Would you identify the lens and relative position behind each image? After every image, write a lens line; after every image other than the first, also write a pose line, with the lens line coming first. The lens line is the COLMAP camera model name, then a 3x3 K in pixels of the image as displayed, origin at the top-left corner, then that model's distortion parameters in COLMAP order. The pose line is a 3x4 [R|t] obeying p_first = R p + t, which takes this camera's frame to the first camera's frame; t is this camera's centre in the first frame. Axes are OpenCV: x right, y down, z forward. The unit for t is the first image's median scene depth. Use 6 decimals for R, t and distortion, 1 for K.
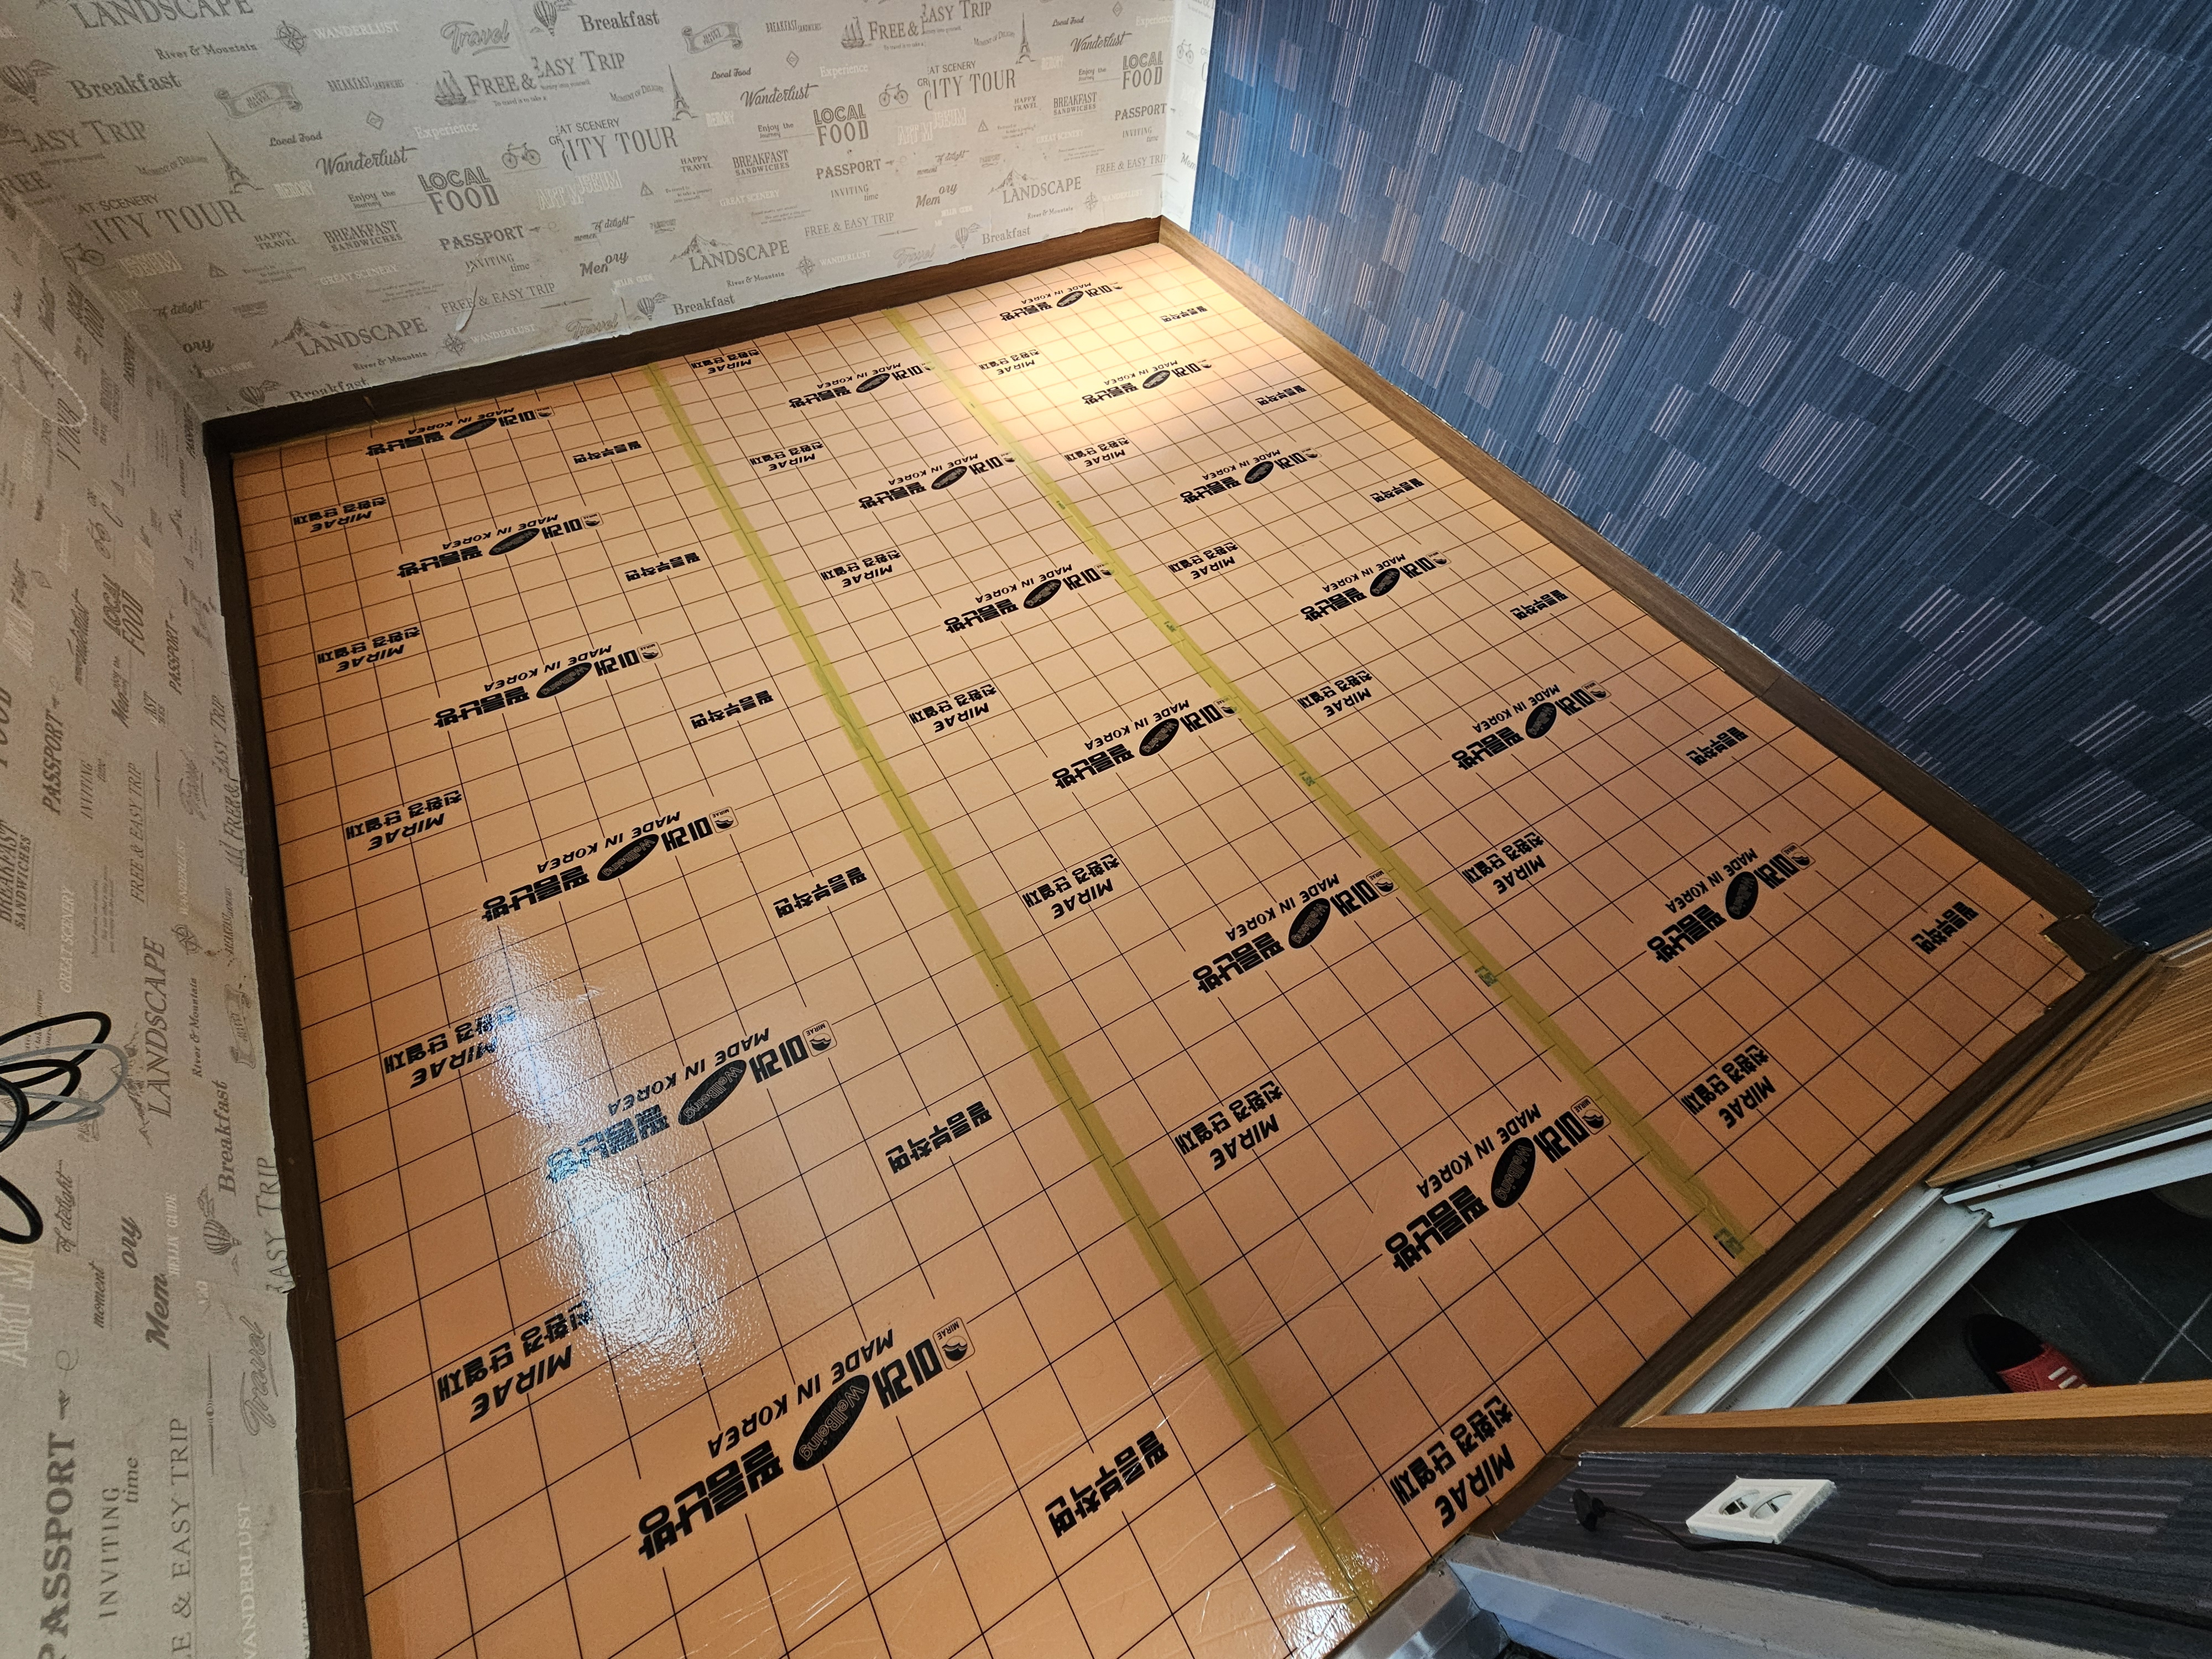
lens RADIAL K [[907.7, 0, 1105.6], [0, 907.7, 827.8], [0, 0, 1]] dist [0.002554, -0.001404]
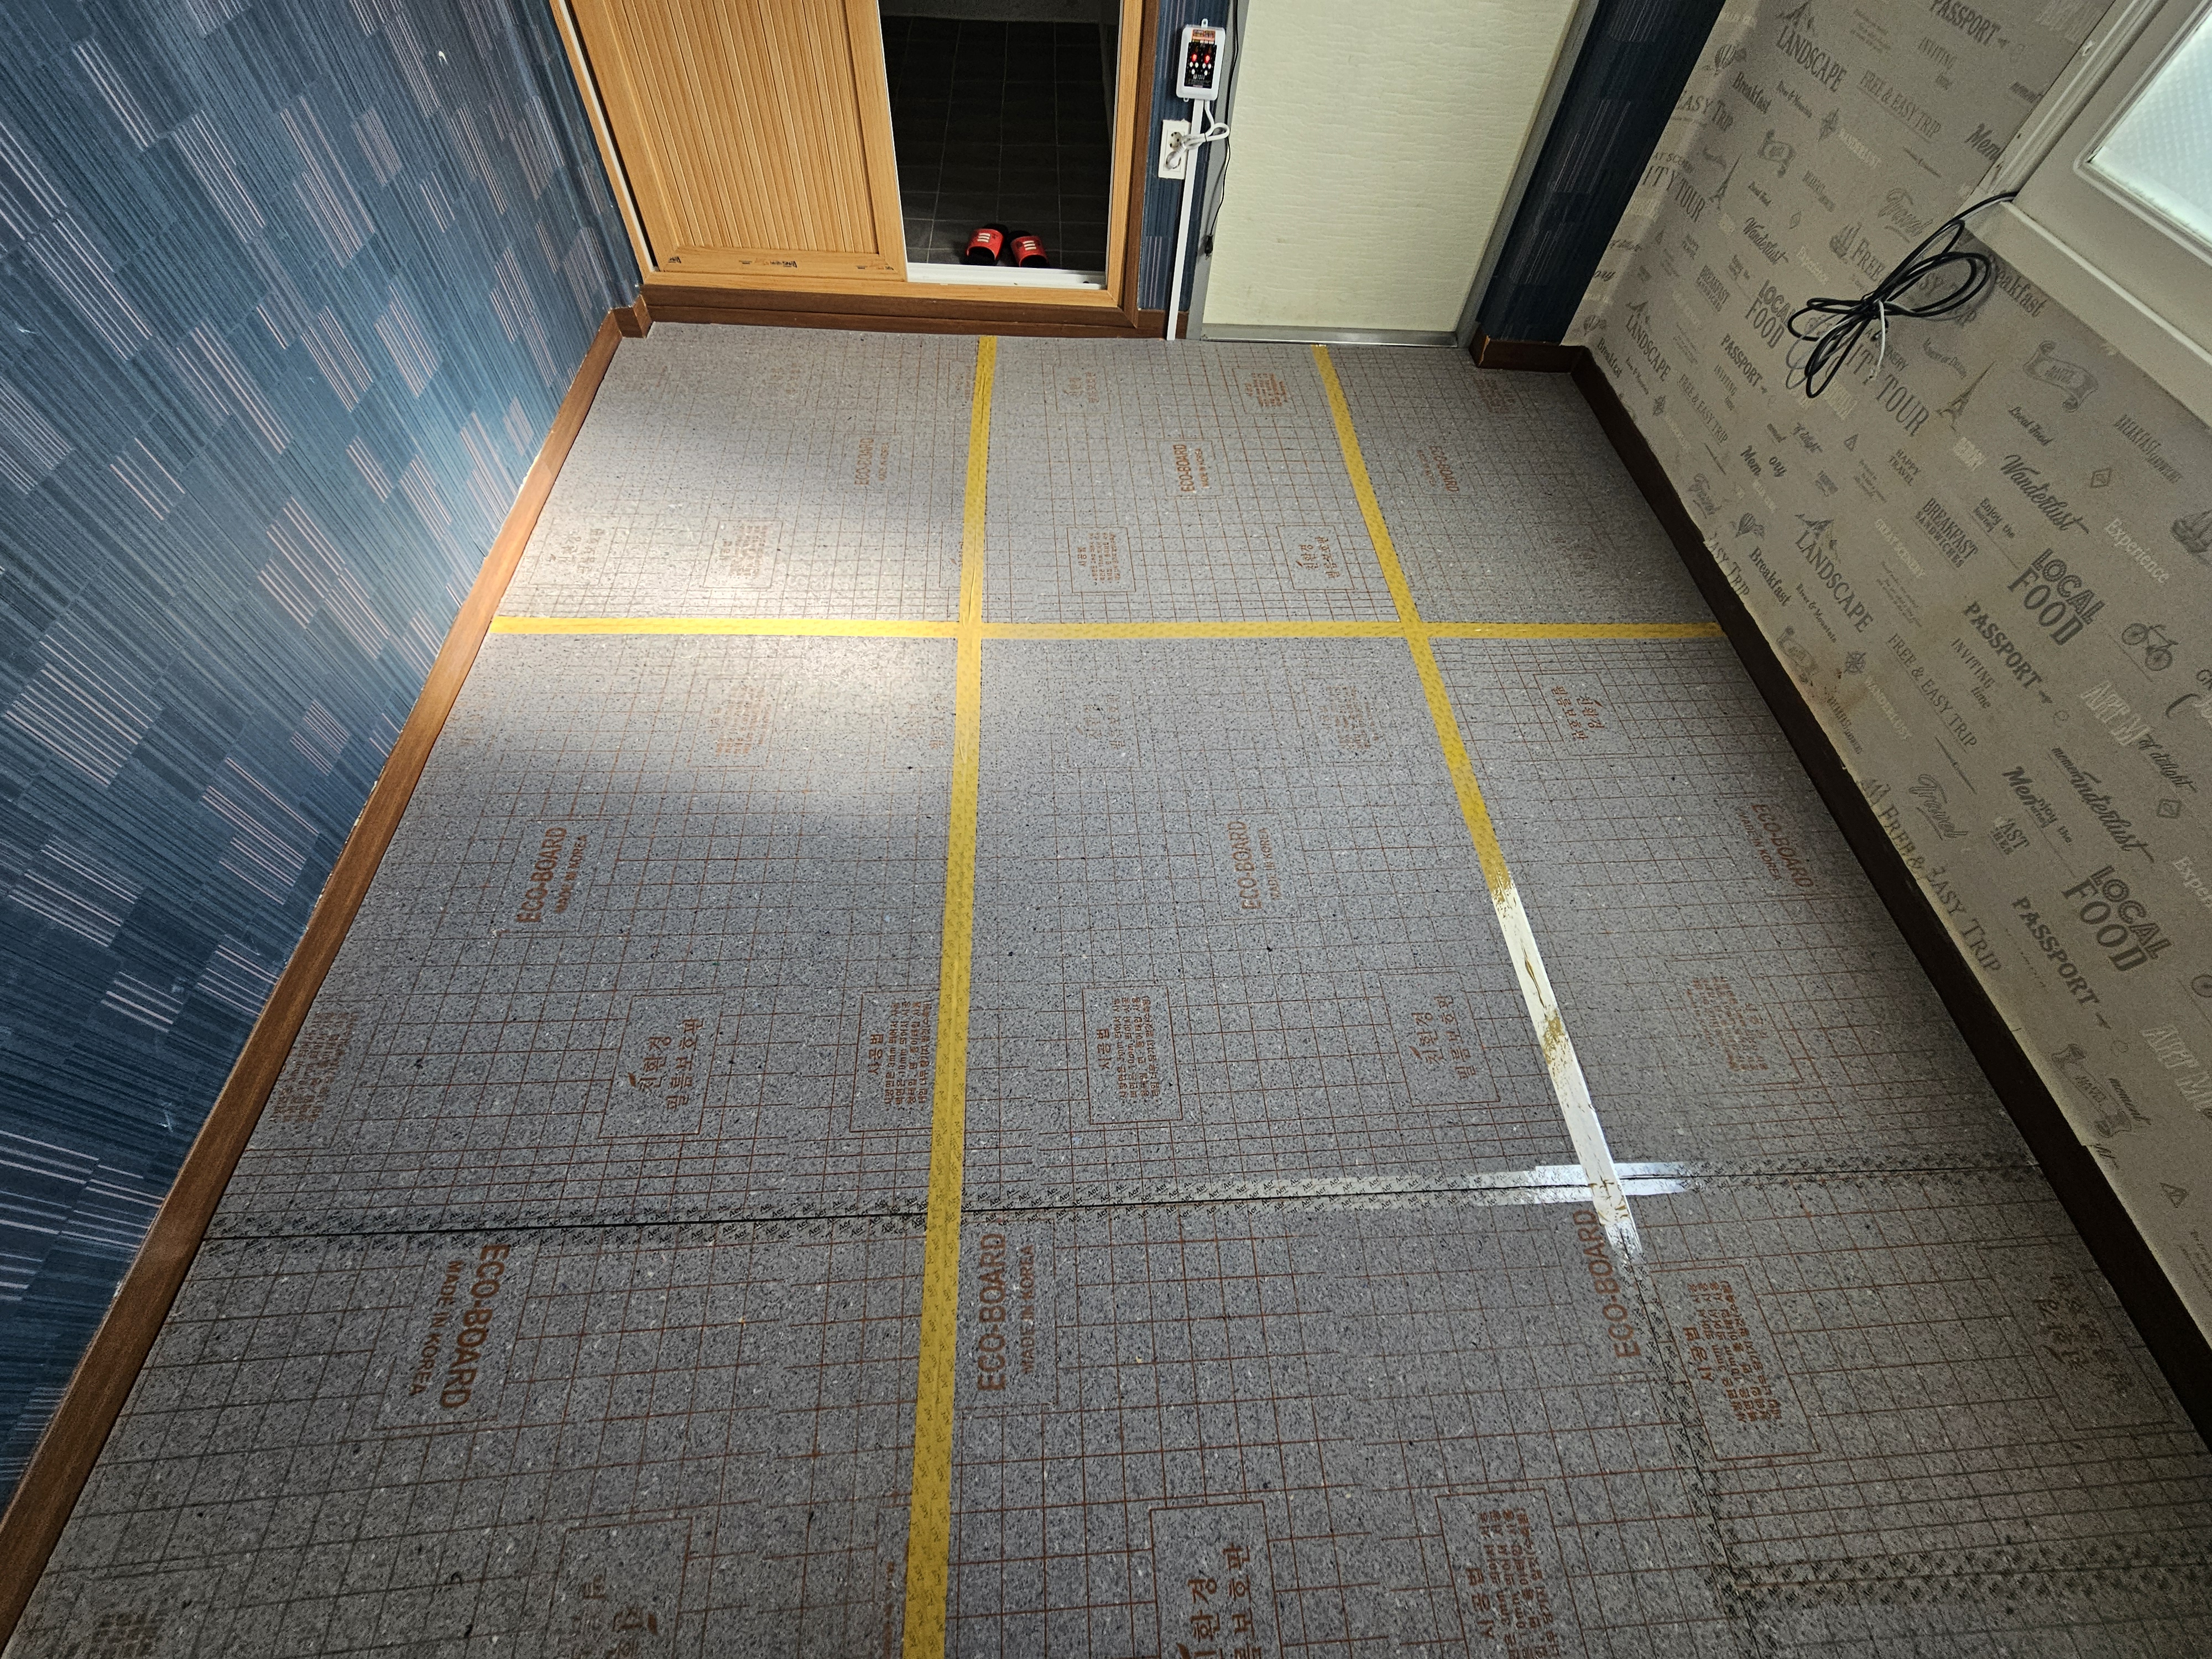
lens RADIAL K [[907.7, 0, 1101.7], [0, 907.7, 831.8], [0, 0, 1]] dist [0.002554, -0.001404]
pose [[-0.871826, -0.451673, 0.189500, -0.237553], [0.340312, -0.280301, 0.897563, -0.971431], [-0.352288, 0.847008, 0.398083, 0.655580]]
